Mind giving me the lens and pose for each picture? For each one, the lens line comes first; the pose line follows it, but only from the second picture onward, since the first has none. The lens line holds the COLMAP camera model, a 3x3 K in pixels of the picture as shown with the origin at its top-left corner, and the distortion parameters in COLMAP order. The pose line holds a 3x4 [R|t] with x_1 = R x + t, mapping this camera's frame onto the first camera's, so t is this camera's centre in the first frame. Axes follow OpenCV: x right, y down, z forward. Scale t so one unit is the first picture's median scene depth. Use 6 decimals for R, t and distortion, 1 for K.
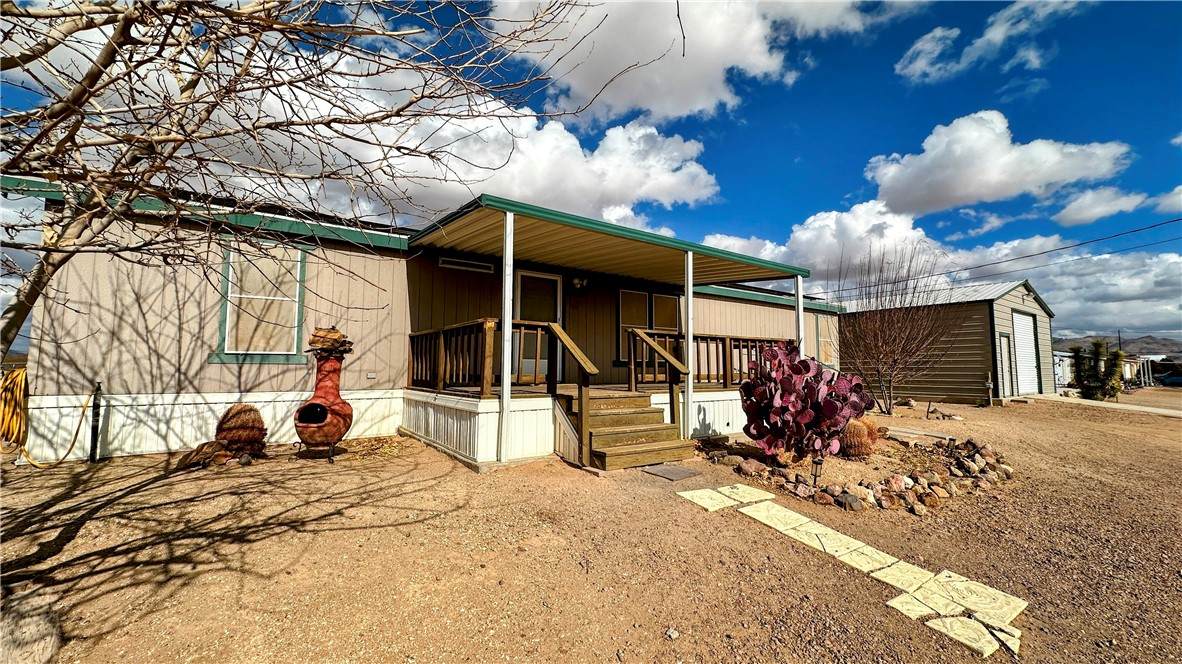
lens RADIAL K [[480.4, 0, 589.2], [0, 480.4, 330.9], [0, 0, 1]] dist [-0.000109, 0.000000]
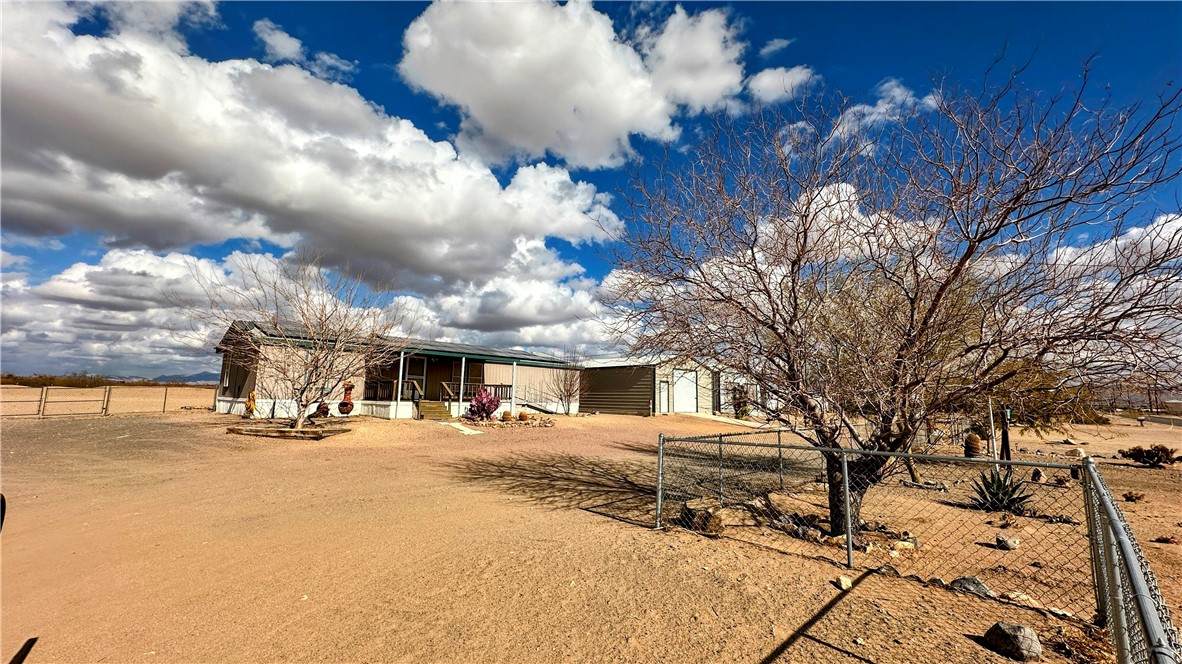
lens RADIAL K [[480.4, 0, 610.1], [0, 480.4, 351.7], [0, 0, 1]] dist [-0.000109, 0.000000]
pose [[0.973774, 0.035432, 0.224743, 0.070524], [-0.030020, 0.999172, -0.027450, -0.023635], [-0.225529, 0.019984, 0.974031, -0.371812]]
